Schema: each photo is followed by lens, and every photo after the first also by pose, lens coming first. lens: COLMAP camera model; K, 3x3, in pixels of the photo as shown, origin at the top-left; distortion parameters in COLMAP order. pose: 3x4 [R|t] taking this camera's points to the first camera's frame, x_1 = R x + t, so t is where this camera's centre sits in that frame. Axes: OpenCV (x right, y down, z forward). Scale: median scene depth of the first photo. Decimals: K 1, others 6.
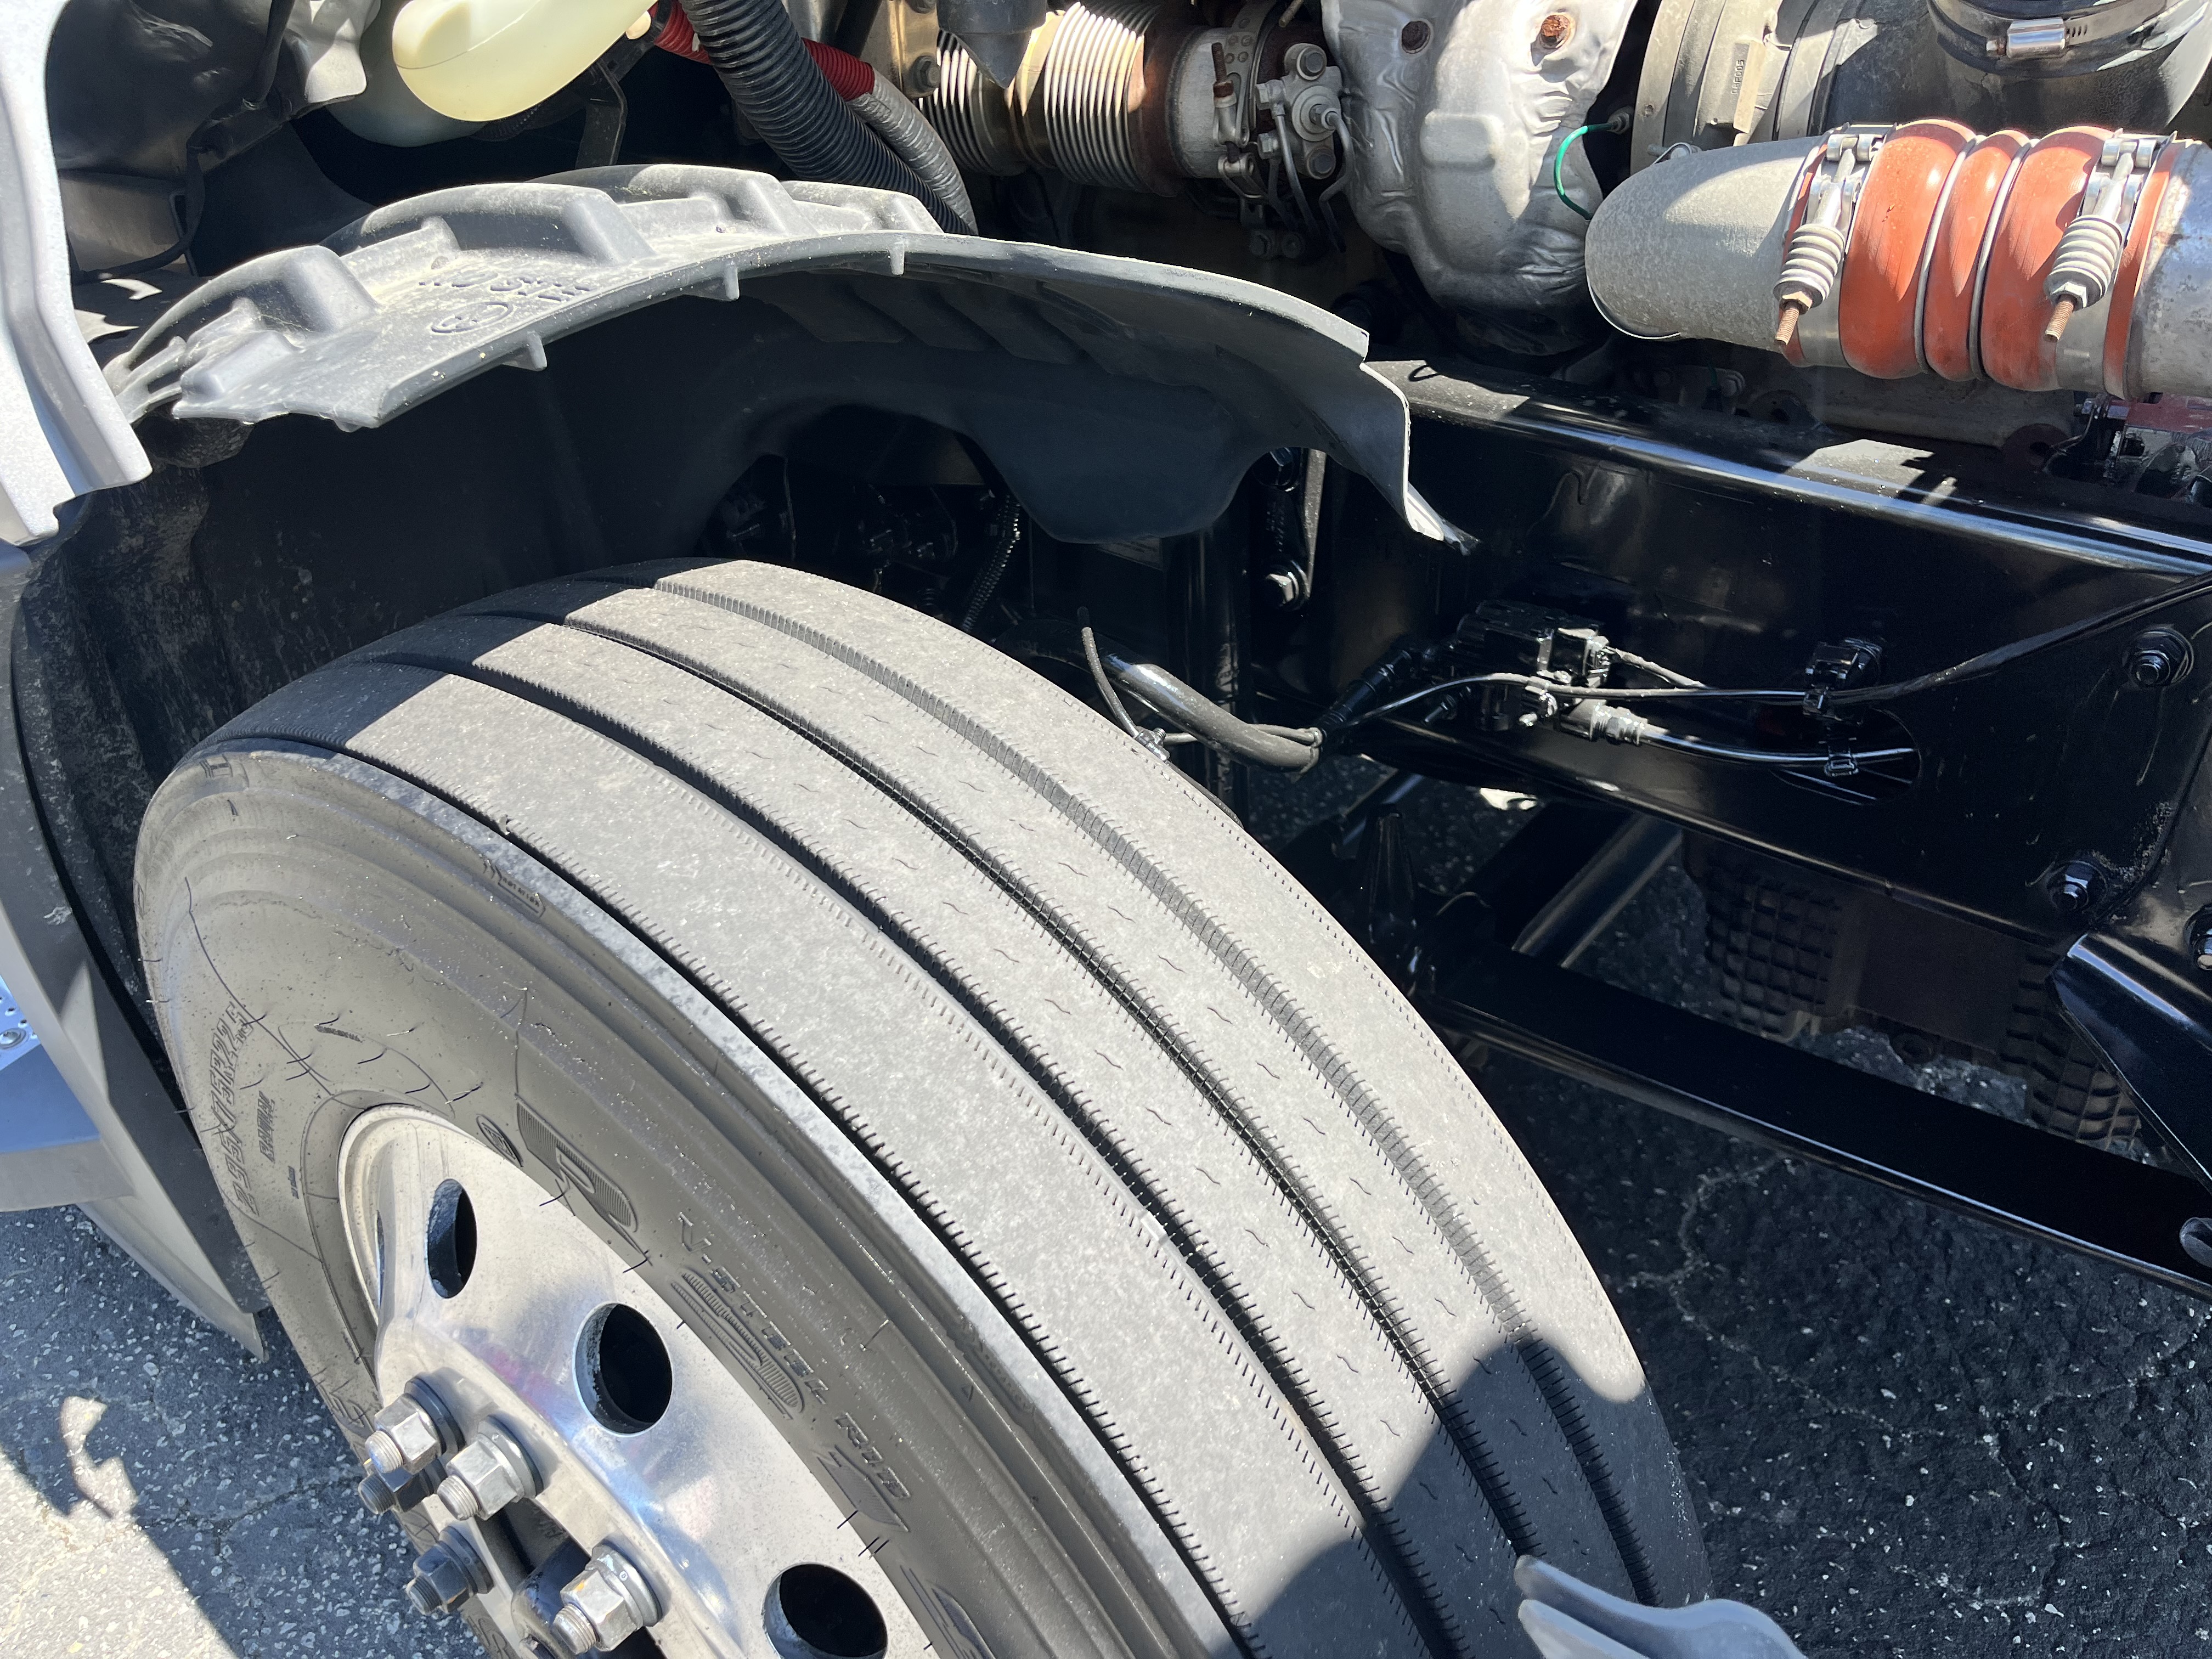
lens RADIAL K [[1721.6, 0, 1095.8], [0, 1721.6, 845.9], [0, 0, 1]] dist [0.051833, -0.080075]
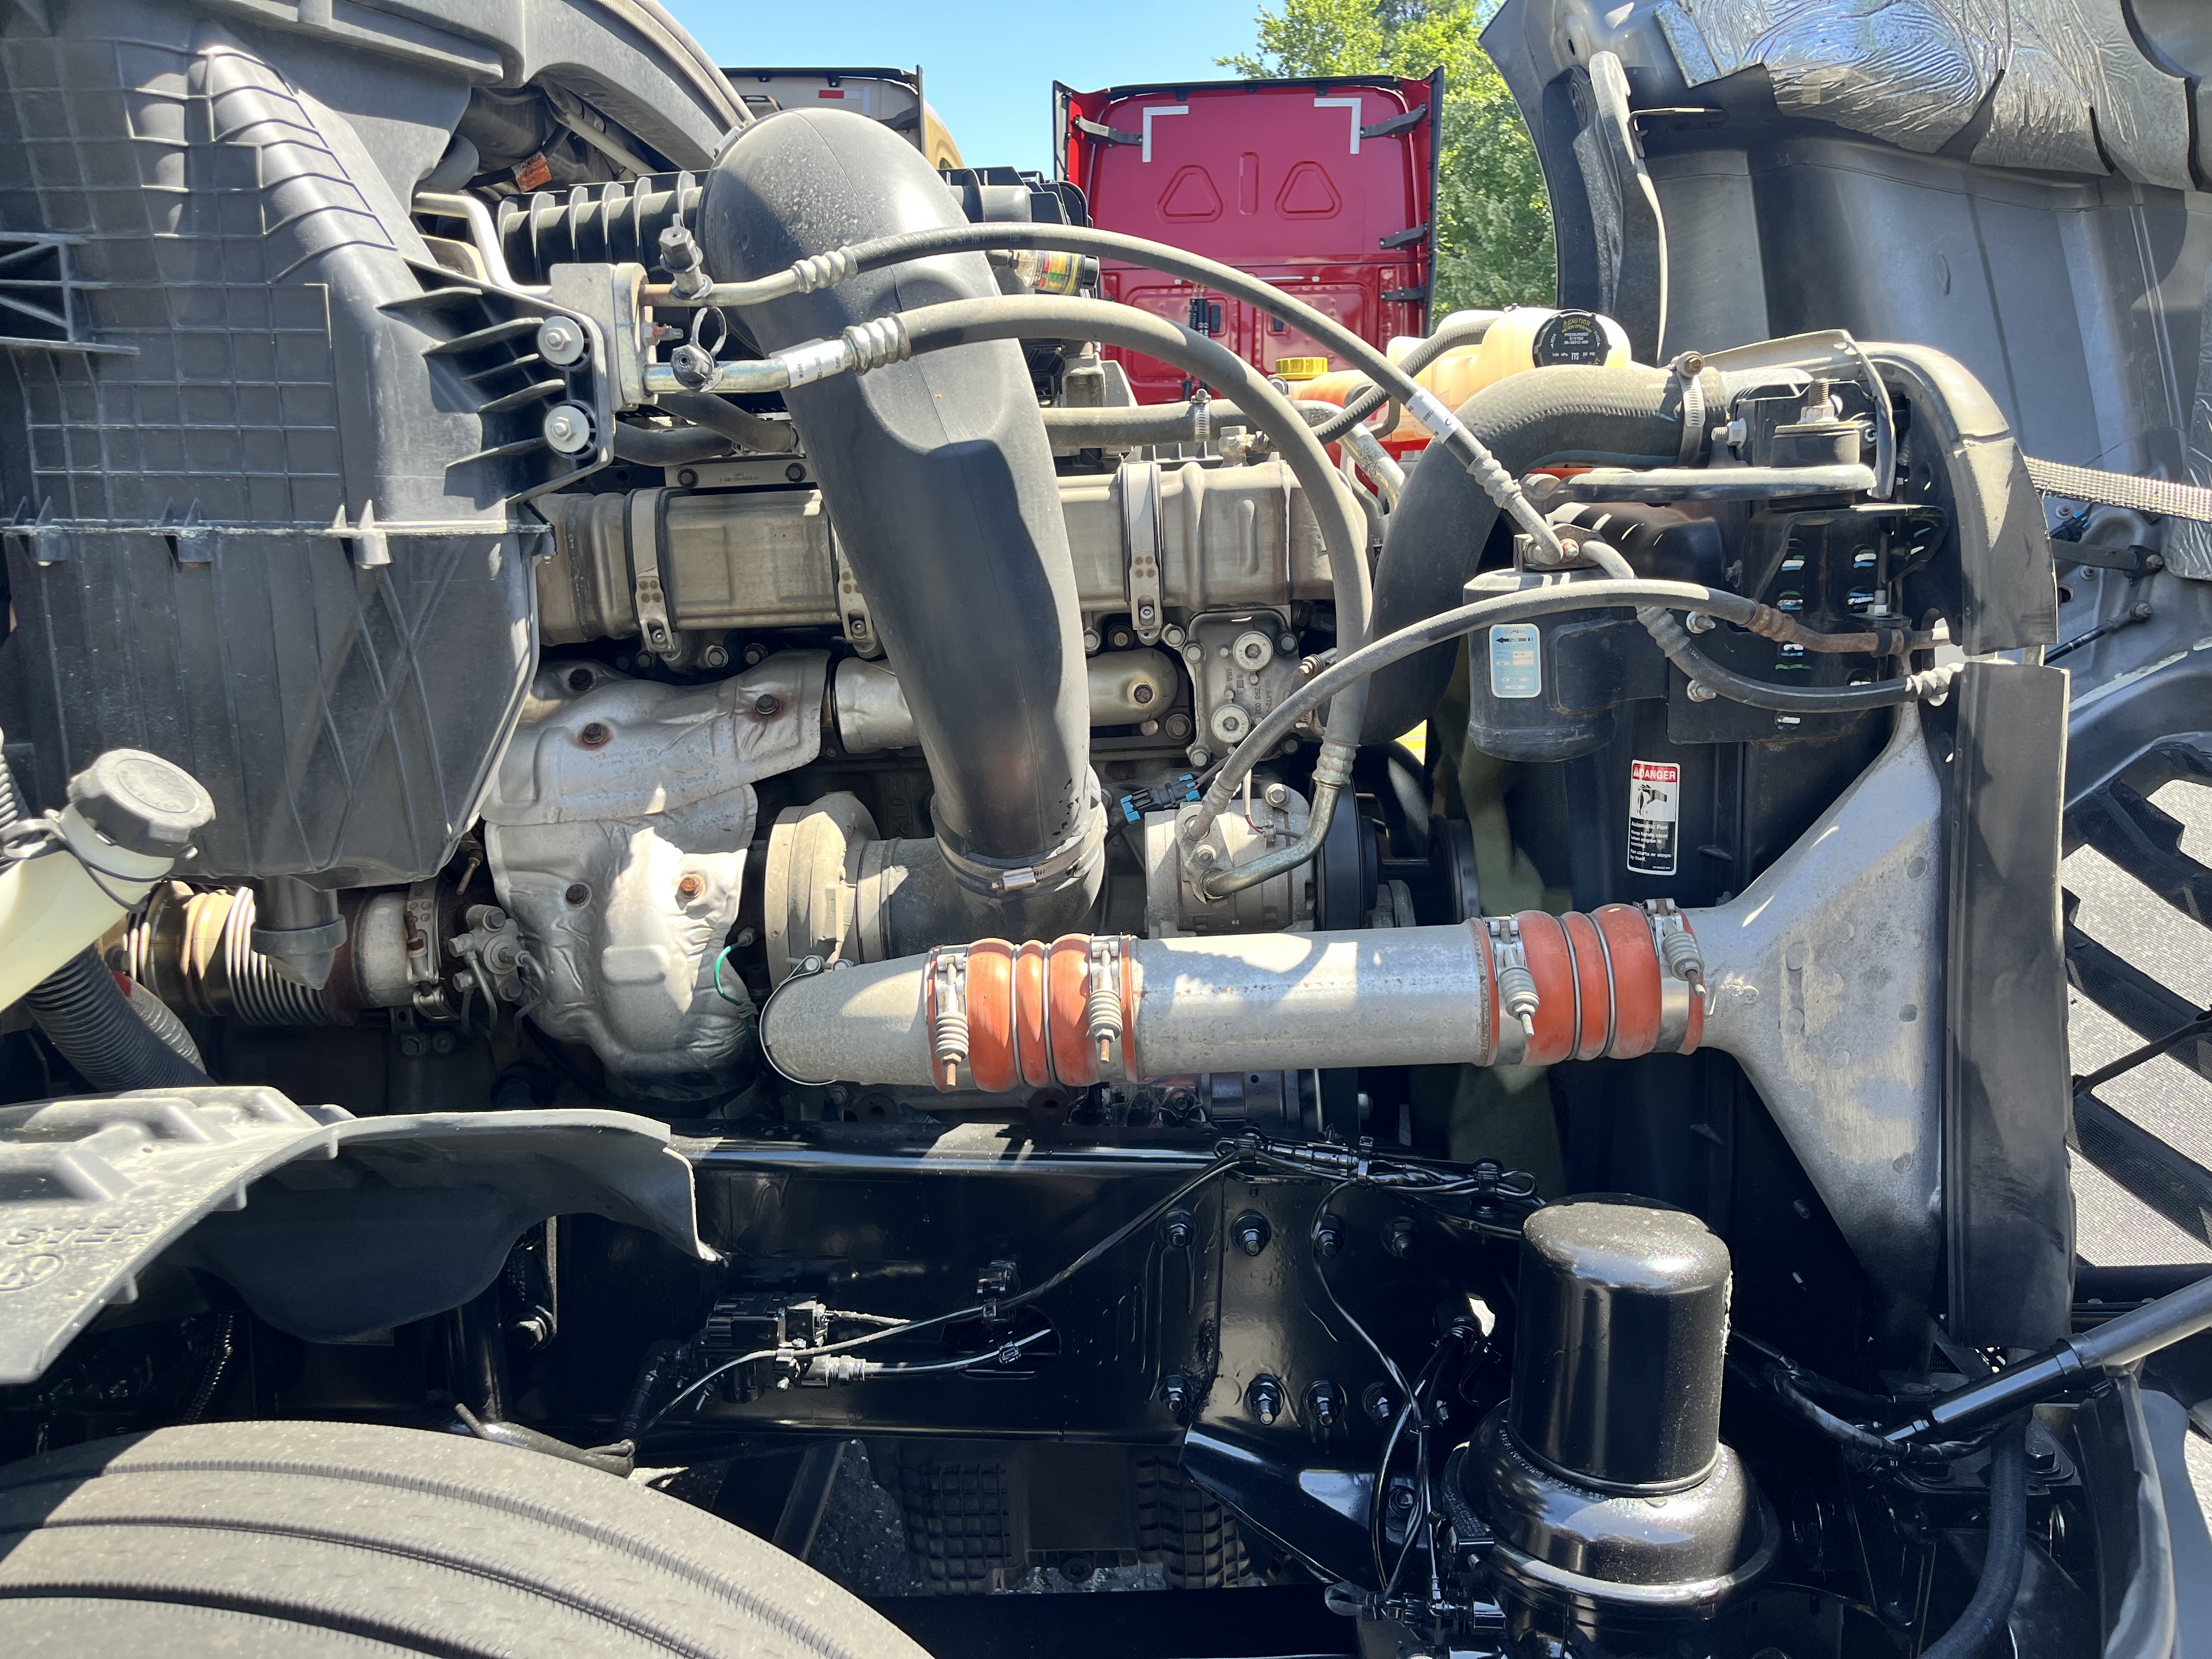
lens RADIAL K [[1721.6, 0, 1102.3], [0, 1721.6, 837.5], [0, 0, 1]] dist [0.051833, -0.080075]
pose [[0.806914, -0.089808, 0.583802, -0.277537], [0.302849, 0.911477, -0.278374, -0.016099], [-0.507122, 0.401428, 0.762682, -0.248233]]
